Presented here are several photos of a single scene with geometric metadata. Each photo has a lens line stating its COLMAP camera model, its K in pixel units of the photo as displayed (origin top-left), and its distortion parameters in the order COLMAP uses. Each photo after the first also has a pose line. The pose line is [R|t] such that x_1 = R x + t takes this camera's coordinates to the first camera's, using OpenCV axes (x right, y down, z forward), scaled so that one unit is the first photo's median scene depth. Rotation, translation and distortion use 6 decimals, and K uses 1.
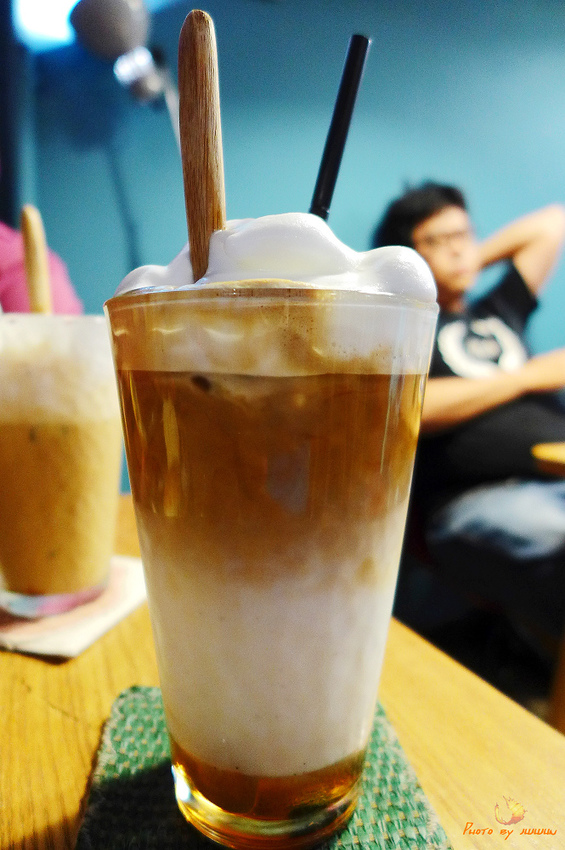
lens RADIAL K [[546.2, 0, 282.5], [0, 546.2, 425.0], [0, 0, 1]] dist [-0.001150, -0.003554]
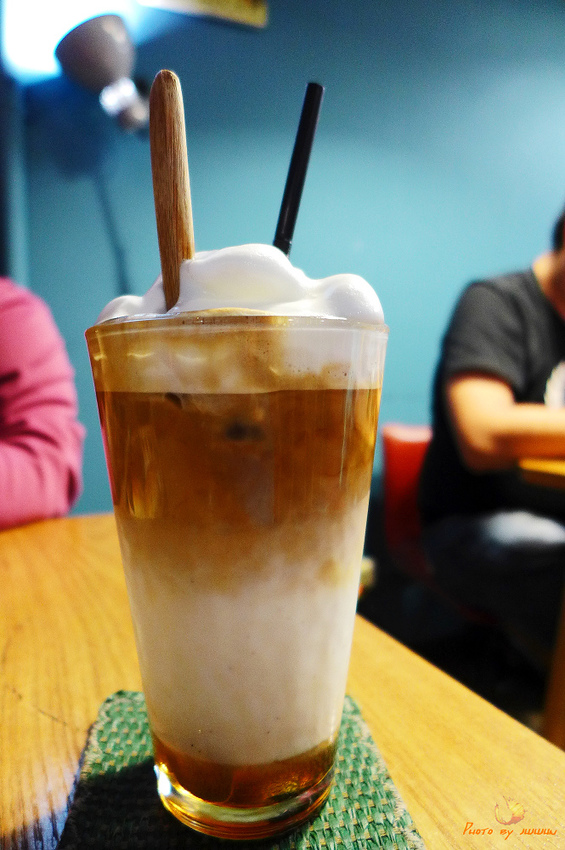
lens RADIAL K [[558.0, 0, 282.5], [0, 558.0, 425.0], [0, 0, 1]] dist [0.001658, 0.004250]
pose [[0.999742, -0.022385, 0.003795, 0.058974], [0.022505, 0.999127, -0.035189, 0.014092], [-0.003004, 0.035265, 0.999373, -0.115431]]
